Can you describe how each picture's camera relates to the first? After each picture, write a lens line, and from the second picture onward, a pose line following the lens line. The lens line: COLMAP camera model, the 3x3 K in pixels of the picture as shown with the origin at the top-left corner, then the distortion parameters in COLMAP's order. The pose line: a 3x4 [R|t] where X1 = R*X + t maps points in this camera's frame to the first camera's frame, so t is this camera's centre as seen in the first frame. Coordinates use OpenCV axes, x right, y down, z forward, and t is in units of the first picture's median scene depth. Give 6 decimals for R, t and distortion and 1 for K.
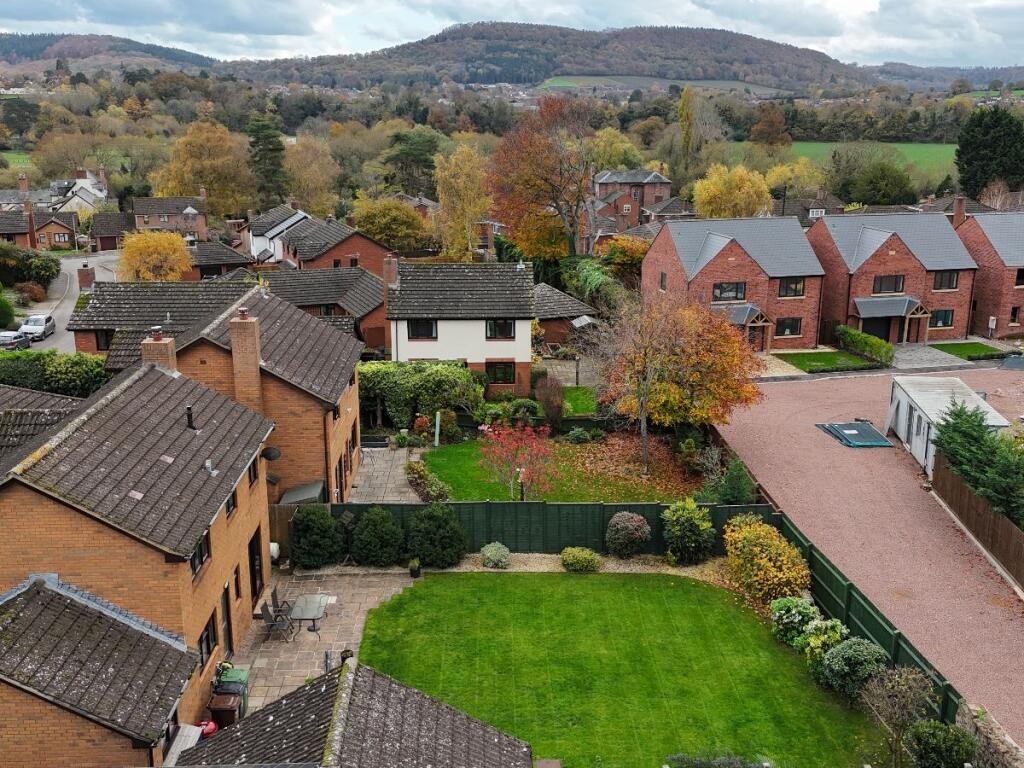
lens RADIAL K [[1043.1, 0, 551.0], [0, 1043.1, 368.9], [0, 0, 1]] dist [0.050256, 0.000000]
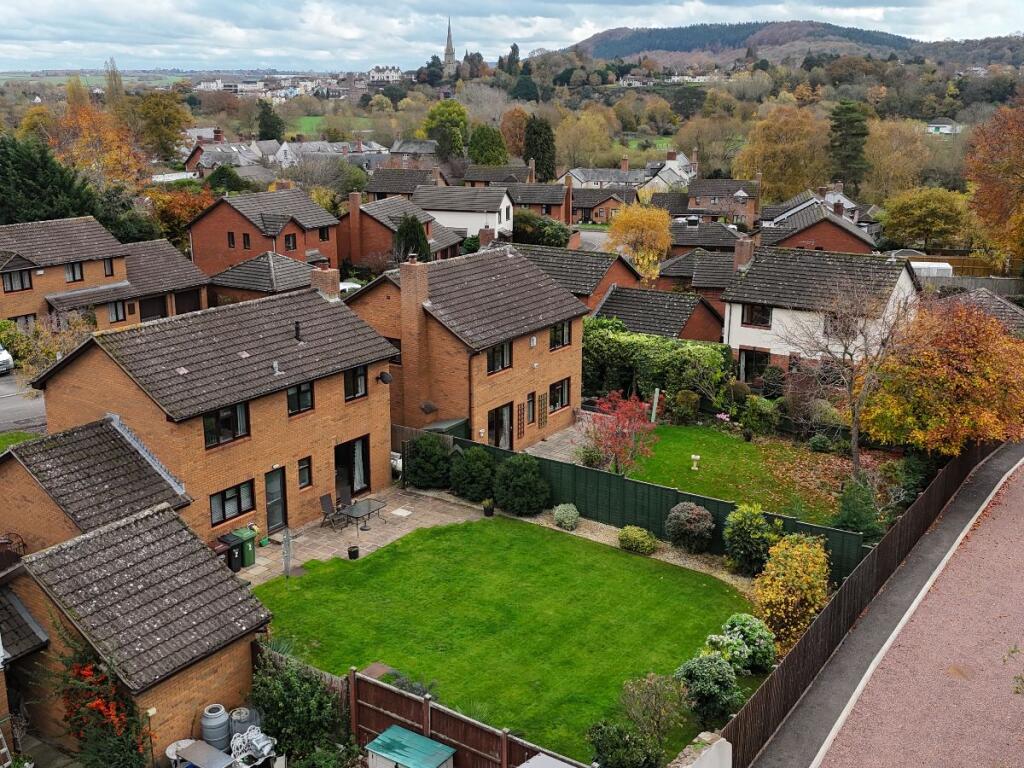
lens RADIAL K [[1113.4, 0, 510.2], [0, 1113.4, 389.9], [0, 0, 1]] dist [0.043058, 0.000000]
pose [[0.798254, 0.157221, -0.581440, 0.298575], [-0.148924, 0.986878, 0.062395, -0.001374], [0.583620, 0.036783, 0.811193, 0.048412]]
